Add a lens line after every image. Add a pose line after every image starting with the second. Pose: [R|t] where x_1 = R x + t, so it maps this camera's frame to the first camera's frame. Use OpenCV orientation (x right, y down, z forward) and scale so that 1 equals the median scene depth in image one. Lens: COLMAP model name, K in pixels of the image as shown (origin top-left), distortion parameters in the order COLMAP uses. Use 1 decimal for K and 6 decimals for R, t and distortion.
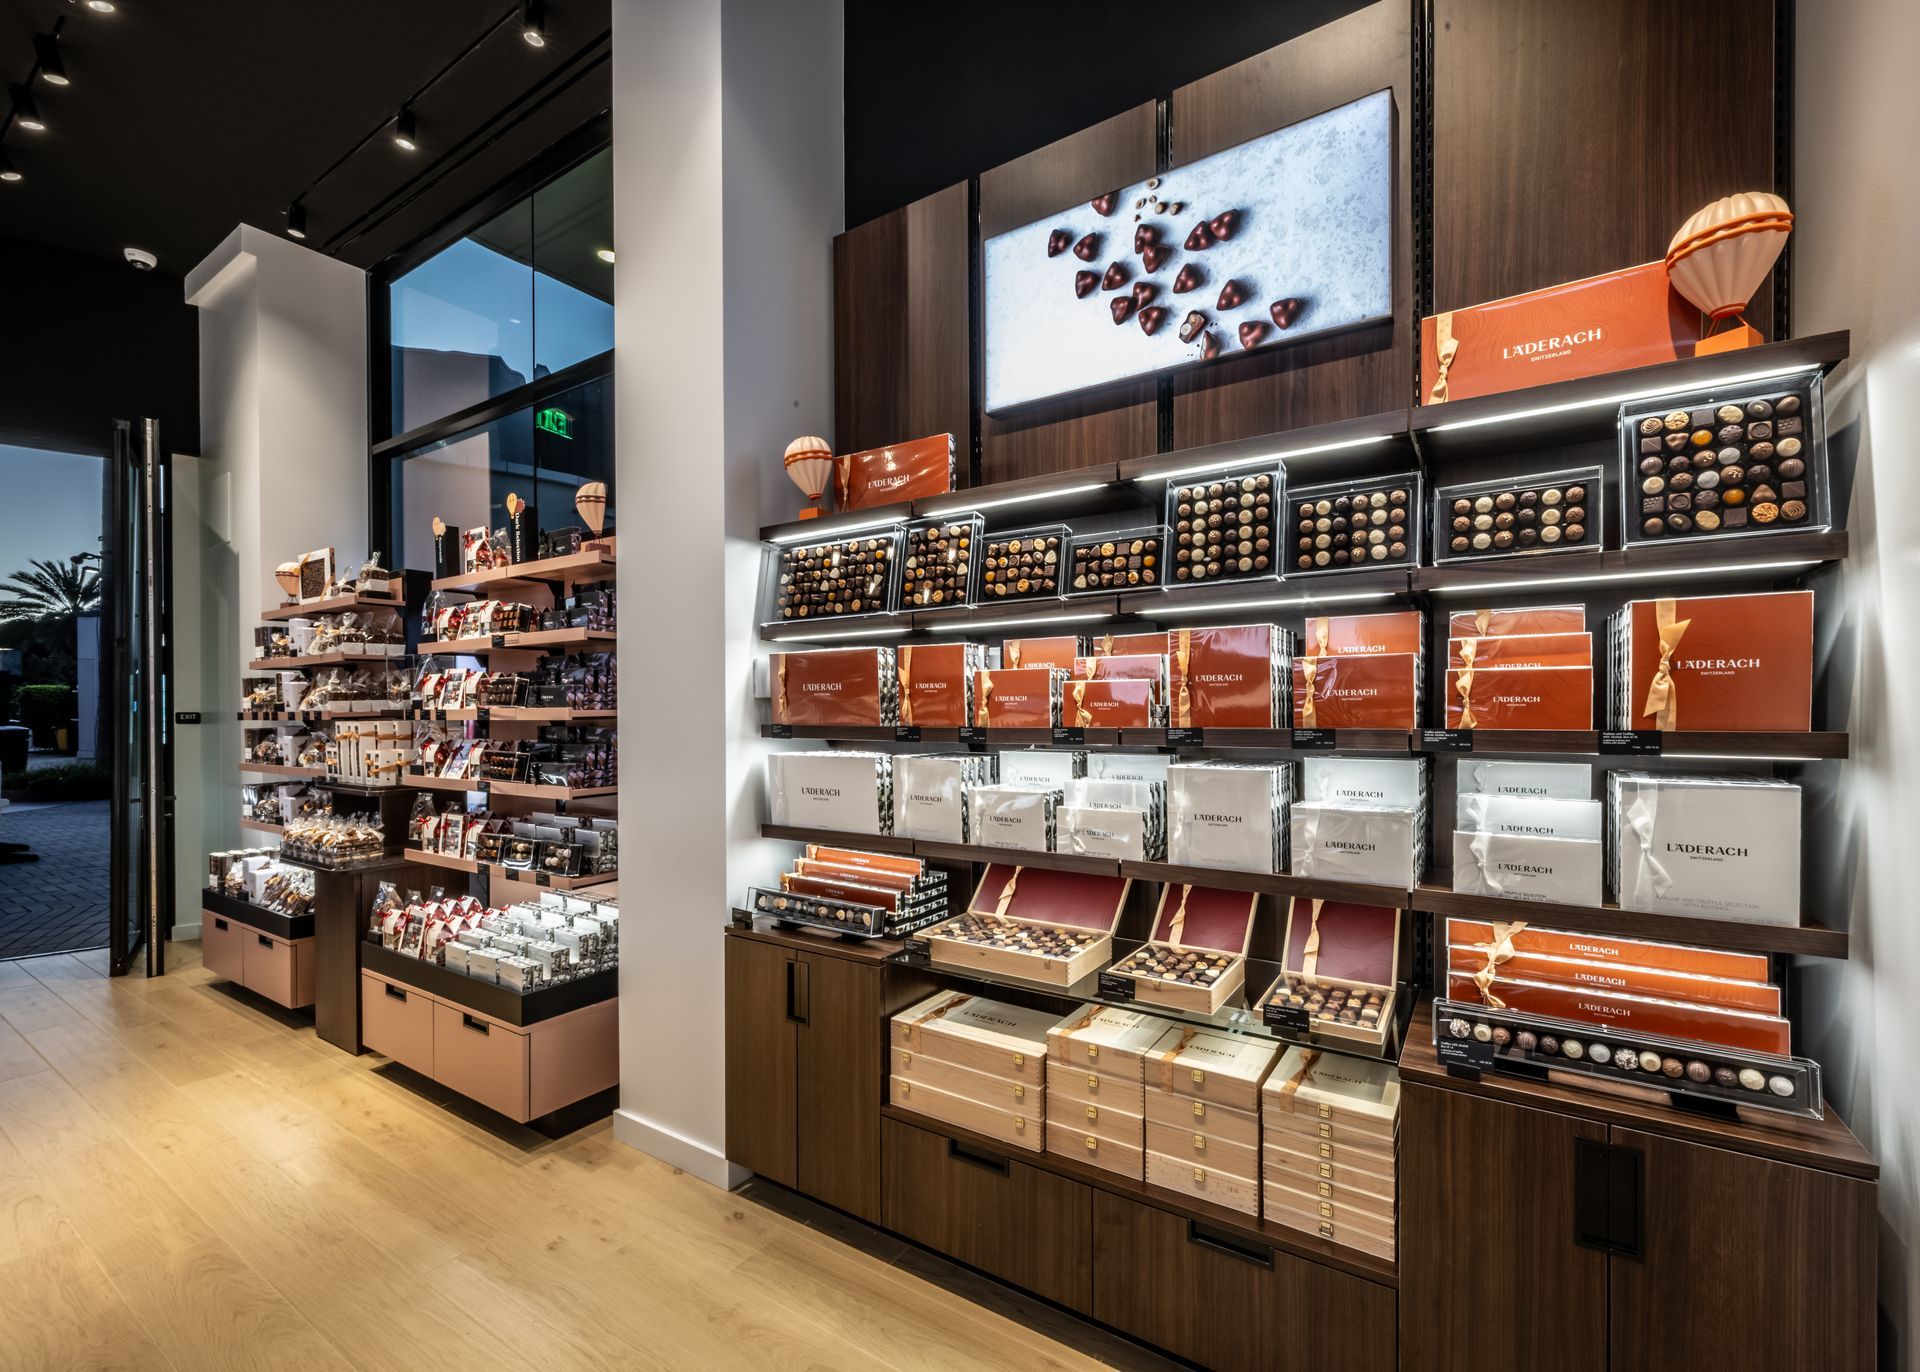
lens RADIAL K [[740.7, 0, 961.0], [0, 740.7, 706.4], [0, 0, 1]] dist [0.001905, 0.000115]
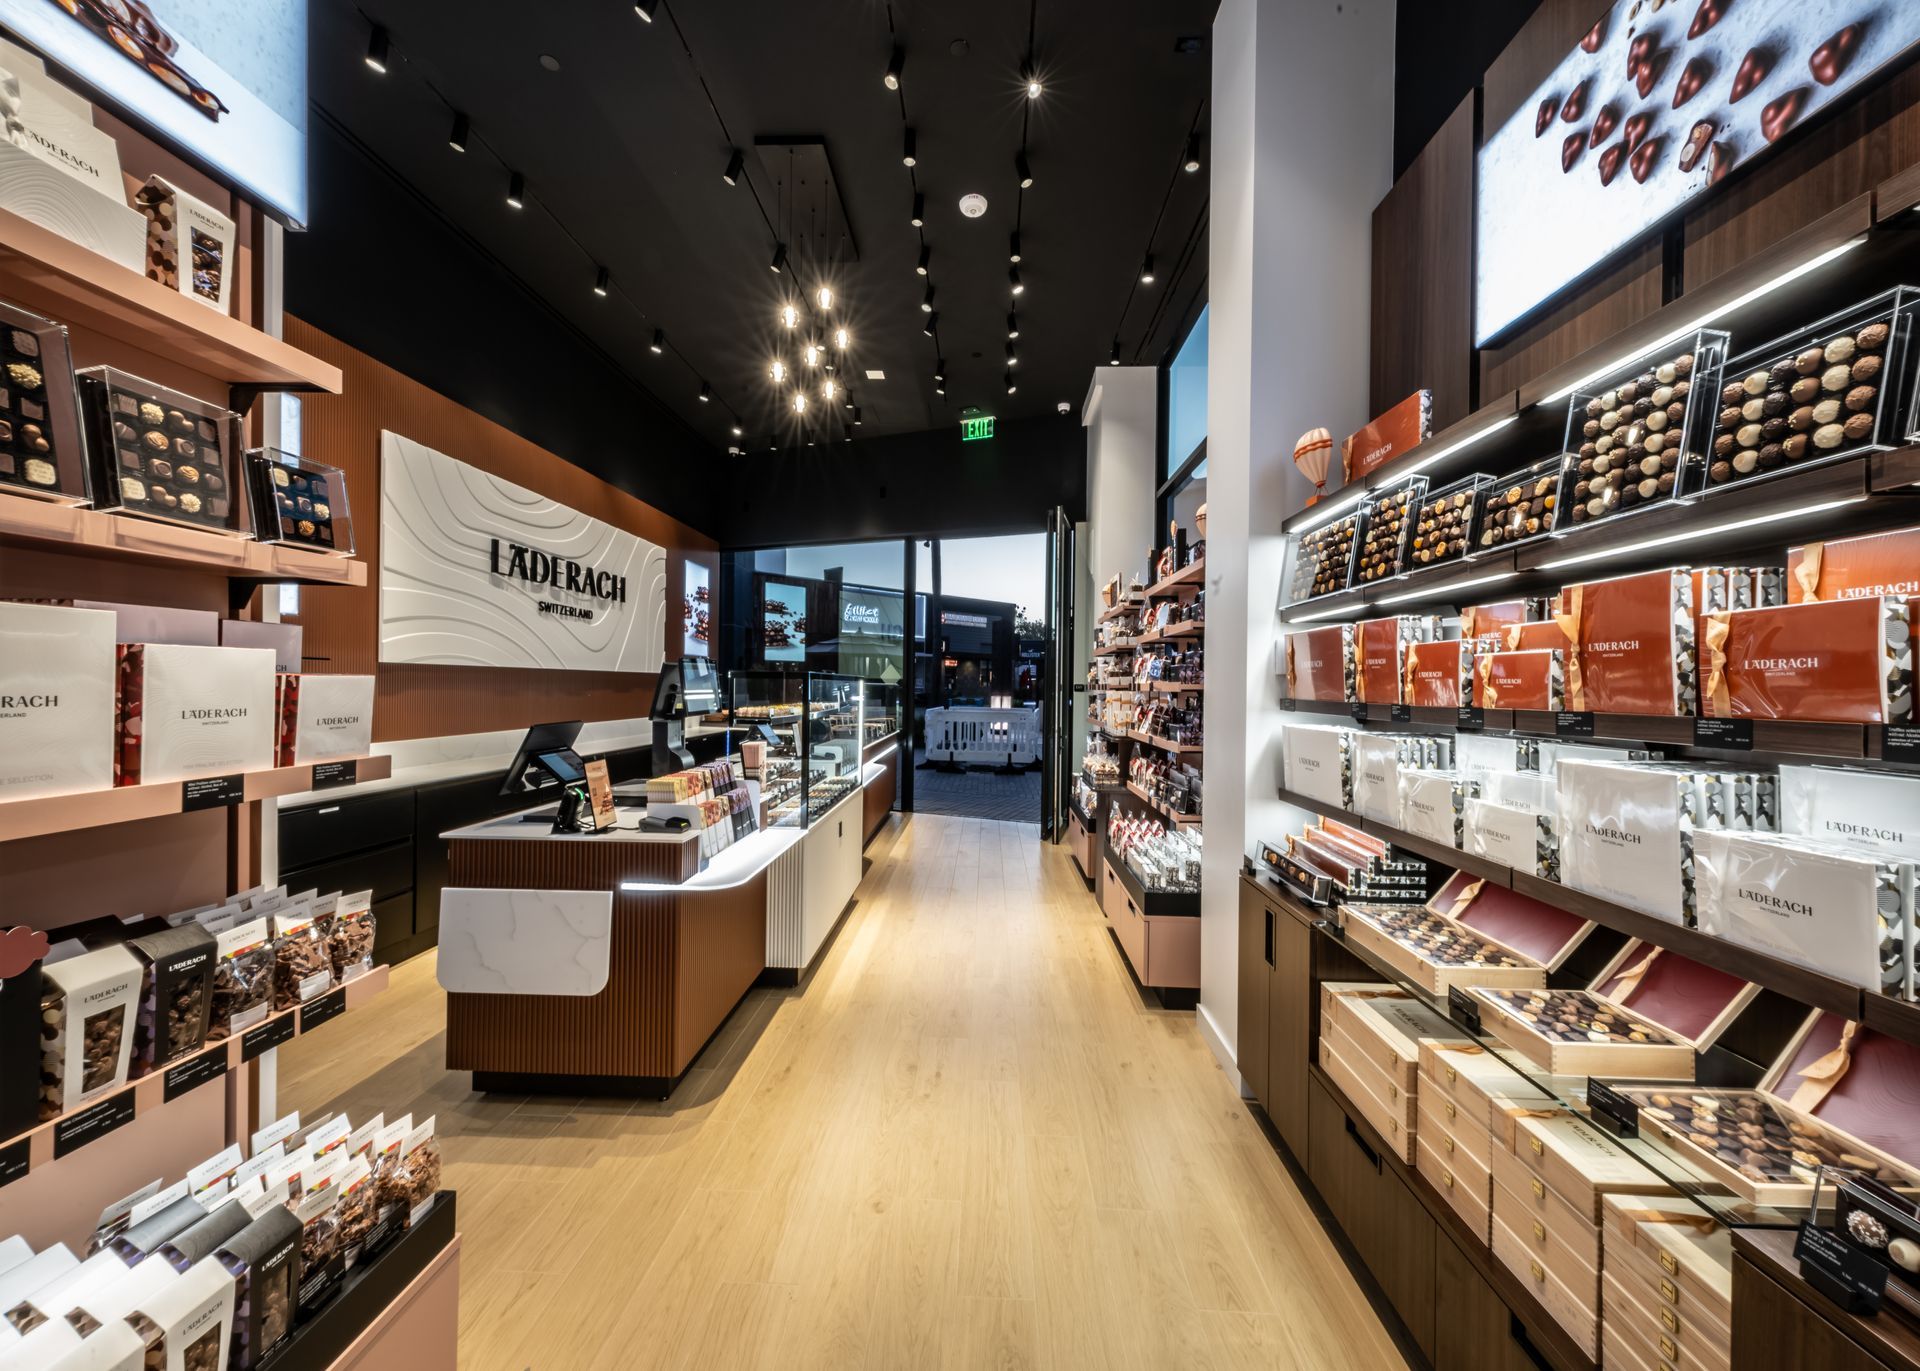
lens RADIAL K [[858.3, 0, 1016.8], [0, 858.3, 680.7], [0, 0, 1]] dist [0.002042, -0.000419]
pose [[0.459823, 0.005189, -0.887996, 0.738883], [-0.013430, 0.999909, -0.001112, 0.005033], [0.887909, 0.012437, 0.459851, 0.059491]]
